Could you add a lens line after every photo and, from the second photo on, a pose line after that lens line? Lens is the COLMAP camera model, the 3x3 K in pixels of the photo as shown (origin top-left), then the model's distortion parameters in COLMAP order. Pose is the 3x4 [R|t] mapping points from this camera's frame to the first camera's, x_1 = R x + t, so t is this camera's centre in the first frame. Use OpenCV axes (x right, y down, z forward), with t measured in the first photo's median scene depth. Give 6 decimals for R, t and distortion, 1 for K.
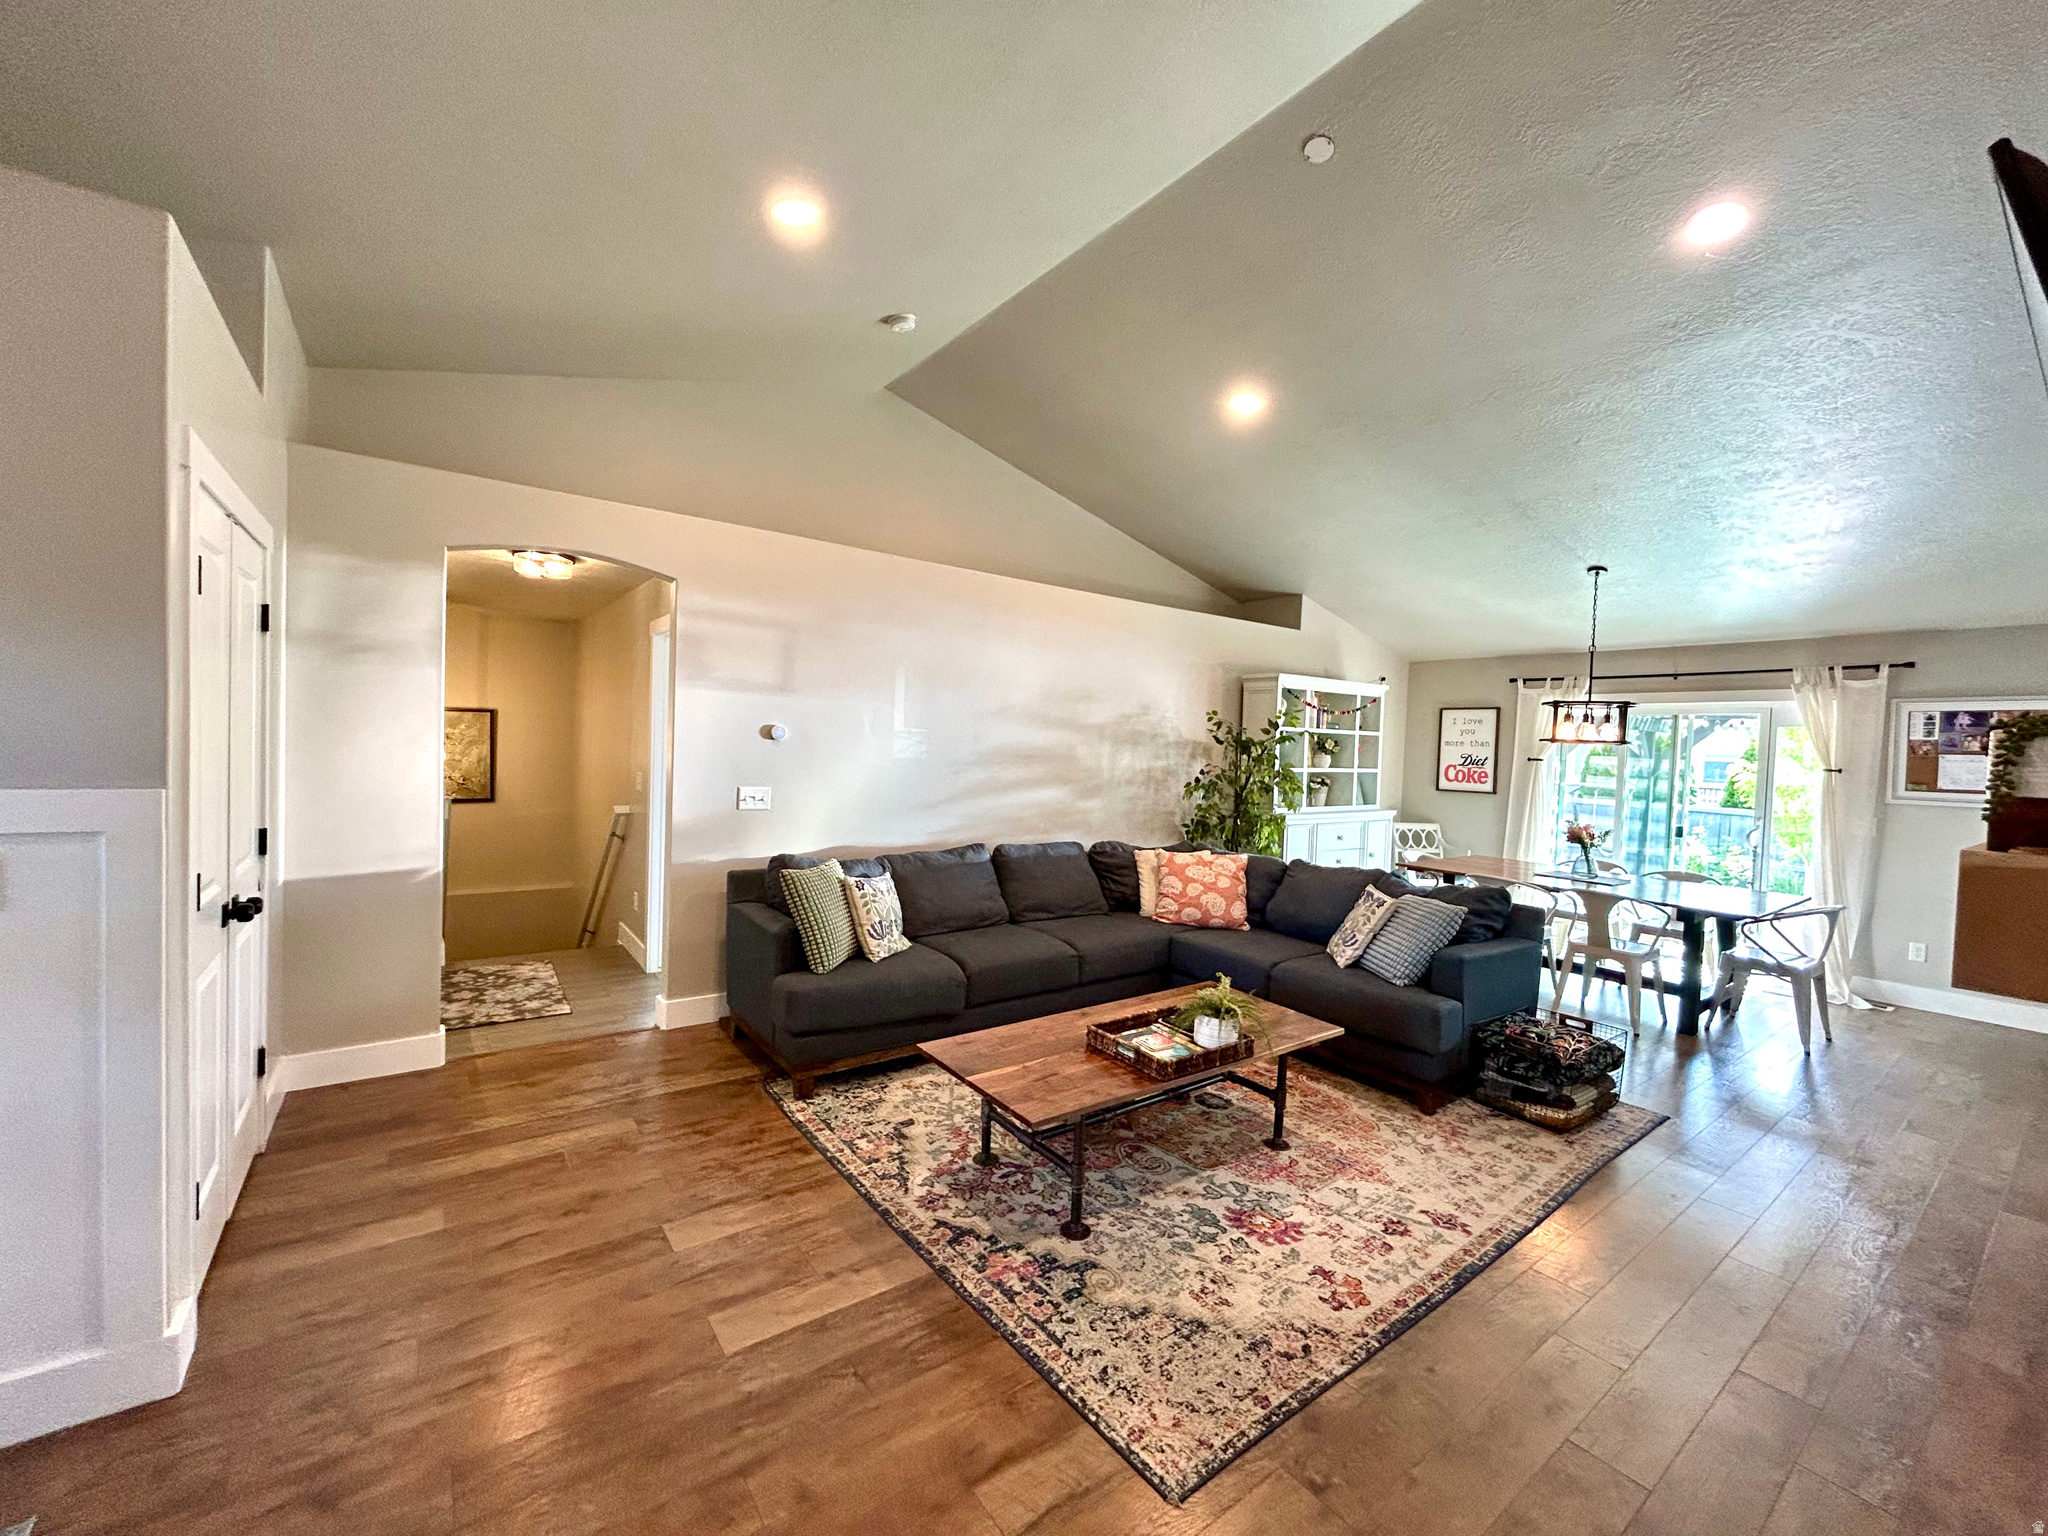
lens RADIAL K [[823.6, 0, 1024.1], [0, 823.6, 771.1], [0, 0, 1]] dist [-0.001022, 0.000307]
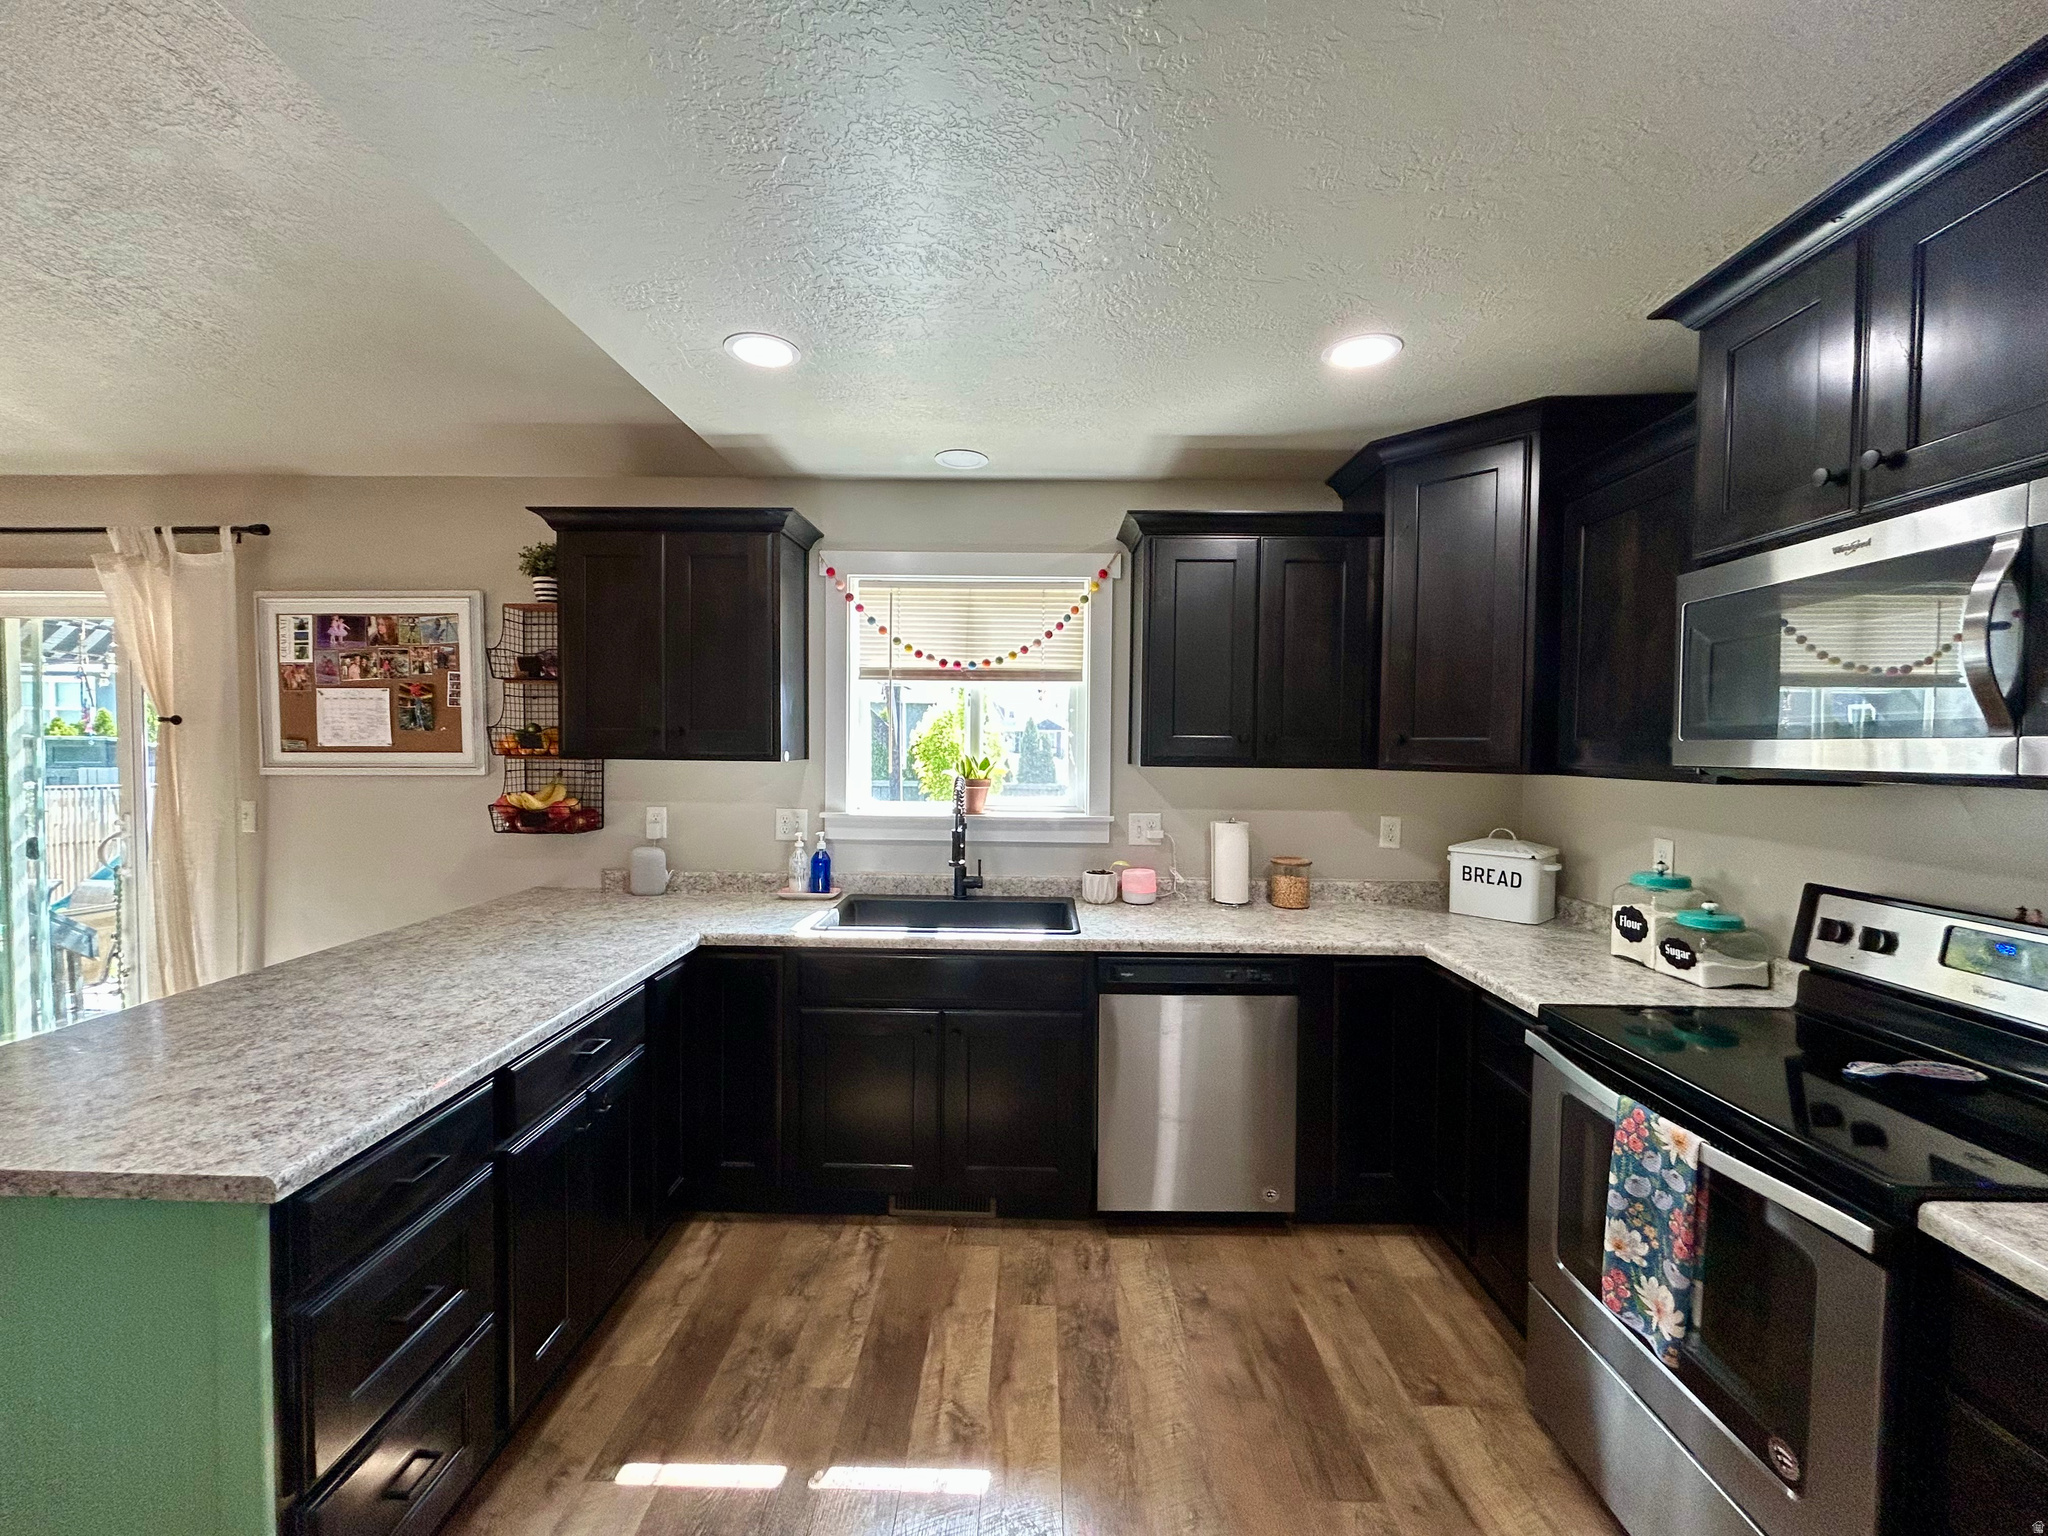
lens RADIAL K [[823.6, 0, 1027.2], [0, 823.6, 771.2], [0, 0, 1]] dist [-0.001022, 0.000307]
pose [[0.606507, -0.056141, 0.793093, 1.489763], [0.037197, 0.998415, 0.042230, 0.052208], [-0.794207, 0.003888, 0.607635, 0.375714]]
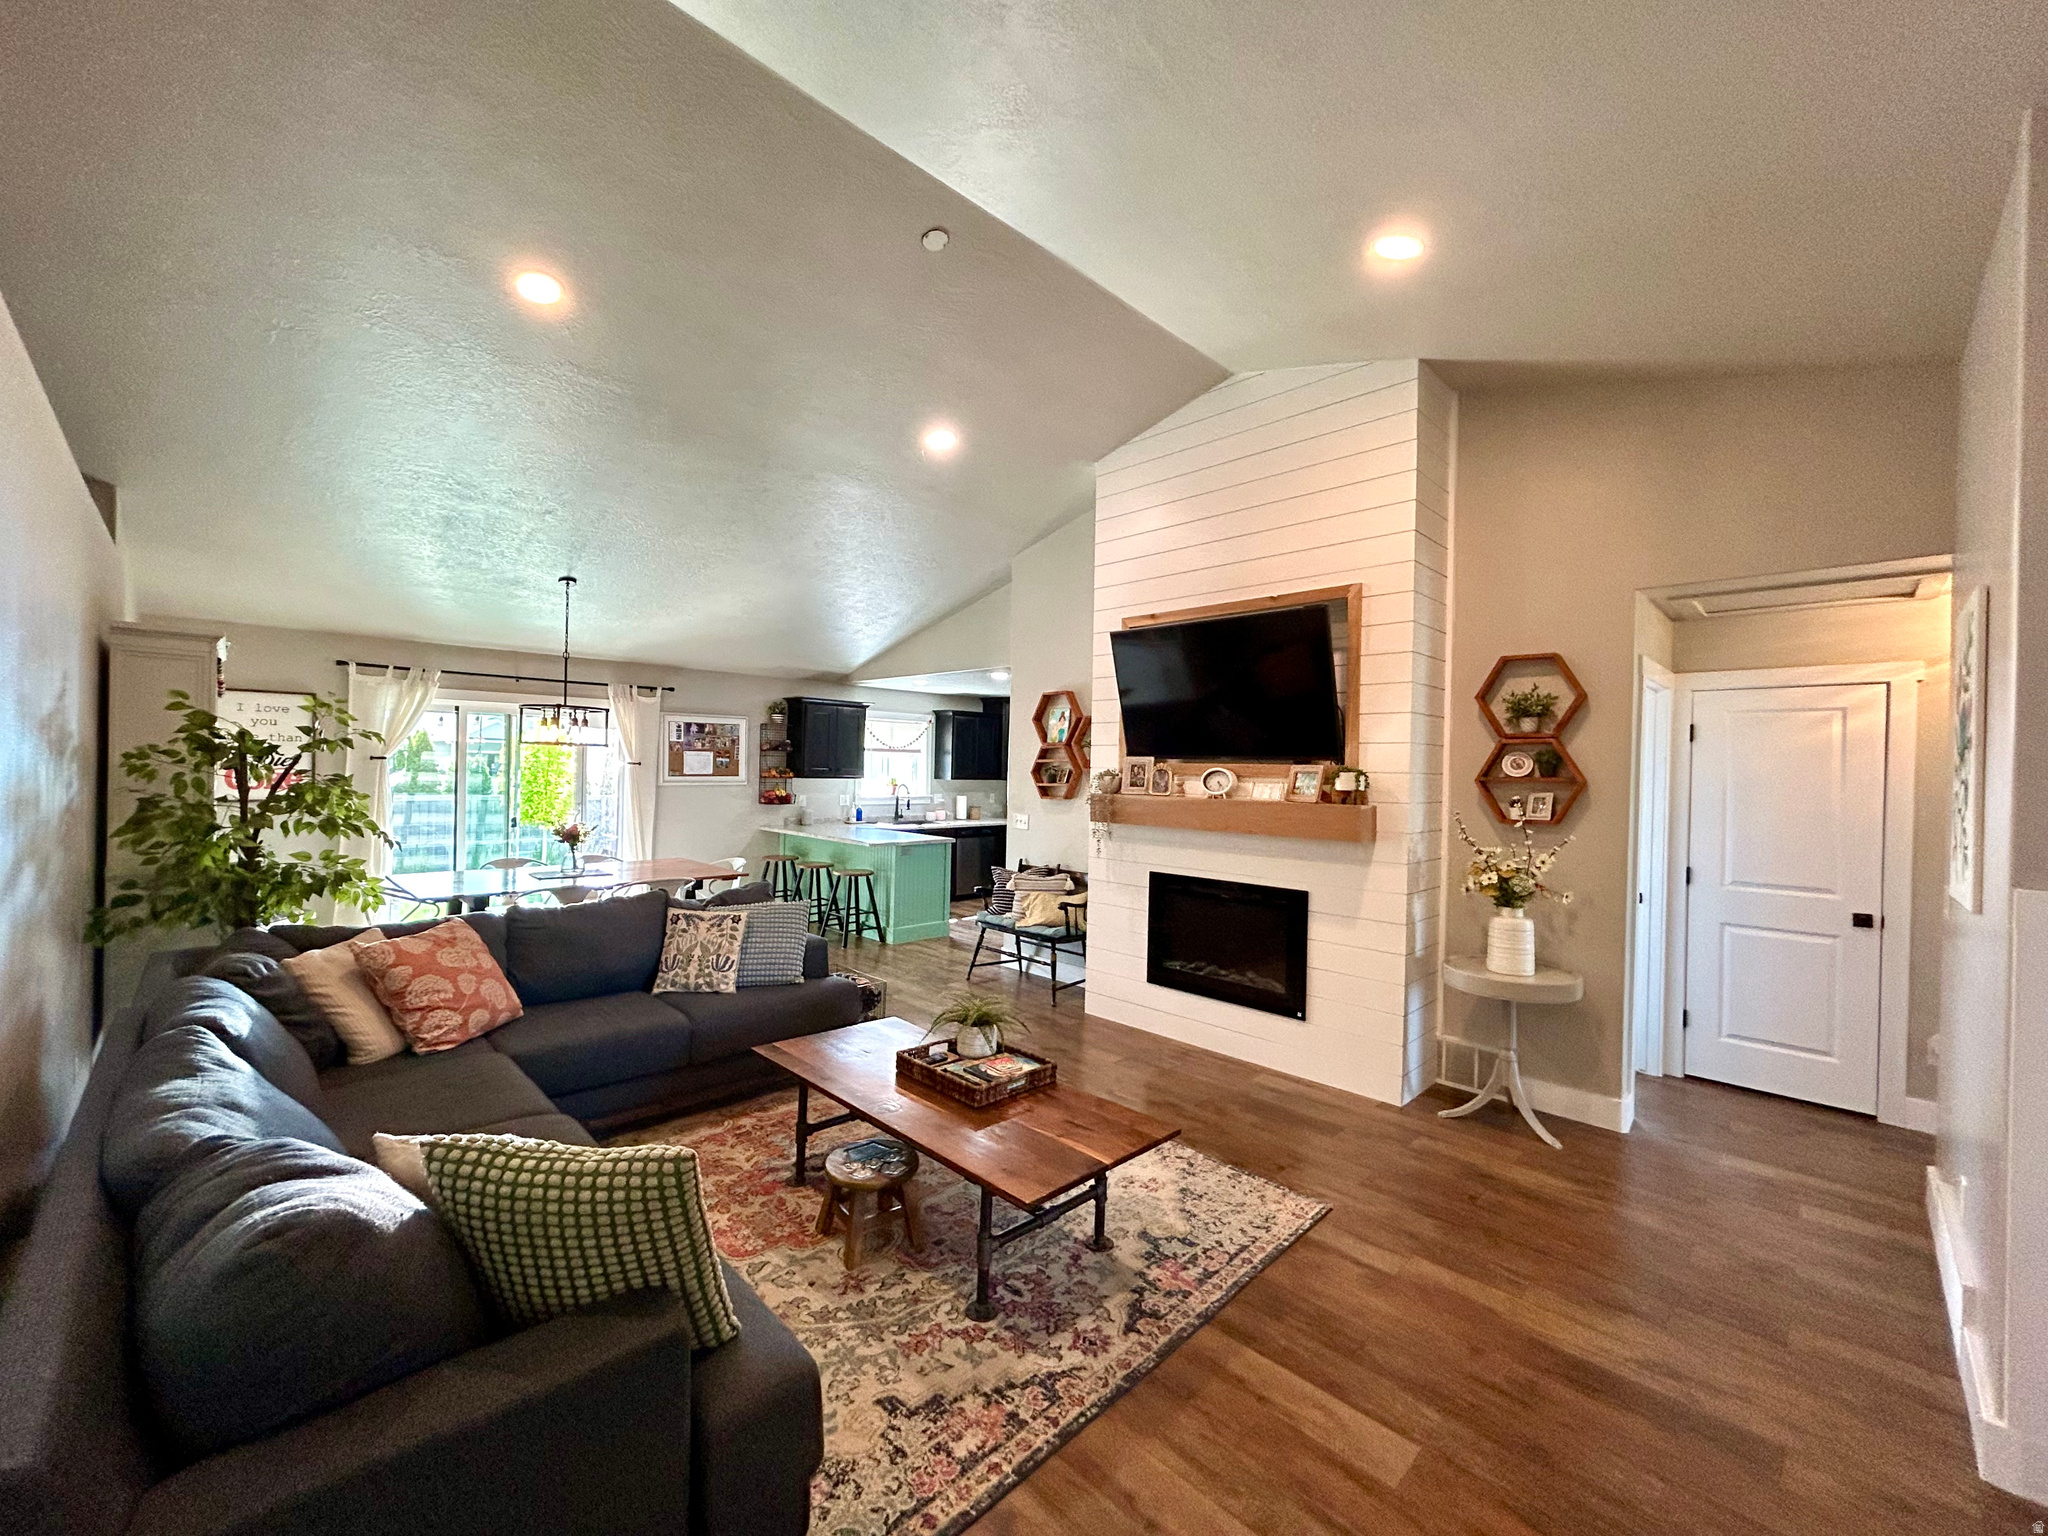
lens RADIAL K [[823.6, 0, 1027.1], [0, 823.6, 772.4], [0, 0, 1]] dist [-0.001022, 0.000307]
pose [[-0.147588, -0.045137, 0.988018, -0.721175], [0.005408, 0.998906, 0.046443, -0.074507], [-0.989034, 0.012197, -0.147182, 0.946513]]
